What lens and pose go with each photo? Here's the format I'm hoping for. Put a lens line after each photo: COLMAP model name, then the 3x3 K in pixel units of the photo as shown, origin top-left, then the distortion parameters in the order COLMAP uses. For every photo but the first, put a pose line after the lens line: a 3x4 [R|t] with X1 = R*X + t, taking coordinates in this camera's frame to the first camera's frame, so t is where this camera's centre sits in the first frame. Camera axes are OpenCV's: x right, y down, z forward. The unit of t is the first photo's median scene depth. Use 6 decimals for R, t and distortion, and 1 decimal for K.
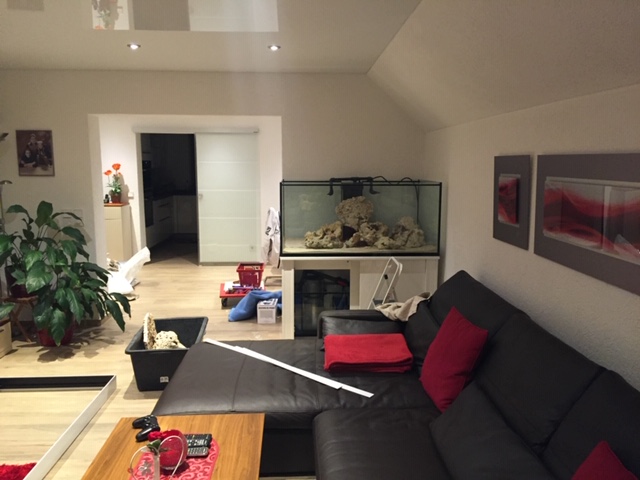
lens RADIAL K [[546.5, 0, 320.0], [0, 546.5, 236.2], [0, 0, 1]] dist [0.060372, -0.049879]
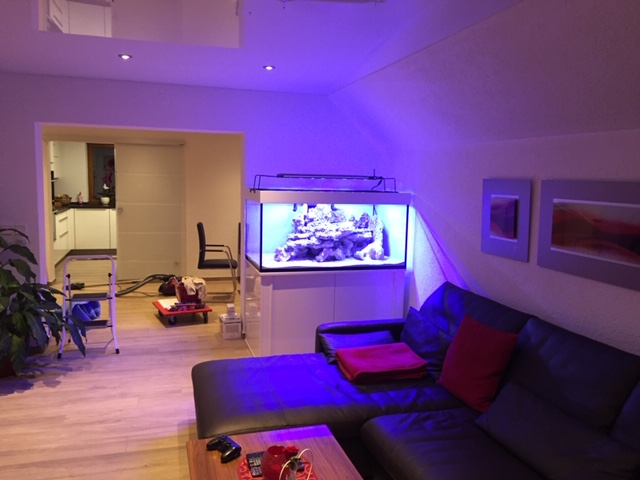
lens RADIAL K [[546.5, 0, 321.5], [0, 546.5, 241.1], [0, 0, 1]] dist [0.060372, -0.049879]
pose [[0.971039, -0.007443, 0.238803, -0.199425], [0.010755, 0.999863, -0.012569, -0.006360], [-0.238677, 0.014773, 0.970987, -0.005030]]
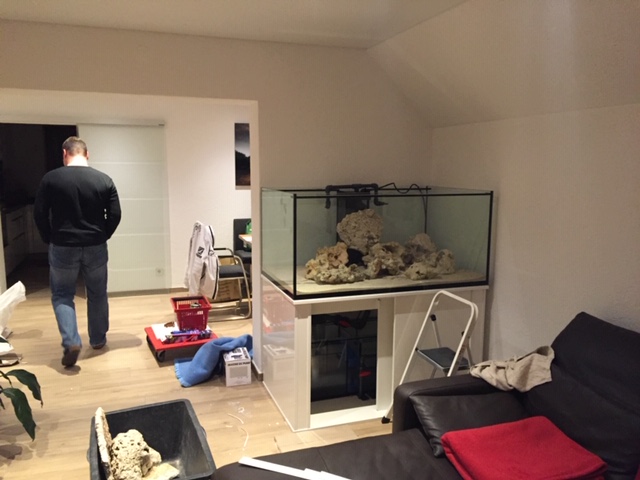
lens RADIAL K [[546.5, 0, 321.8], [0, 546.5, 238.4], [0, 0, 1]] dist [0.060372, -0.049879]
pose [[0.957745, -0.038069, 0.285089, -0.230439], [0.036985, 0.999274, 0.009185, -0.045827], [-0.285232, 0.001747, 0.958457, 0.316273]]
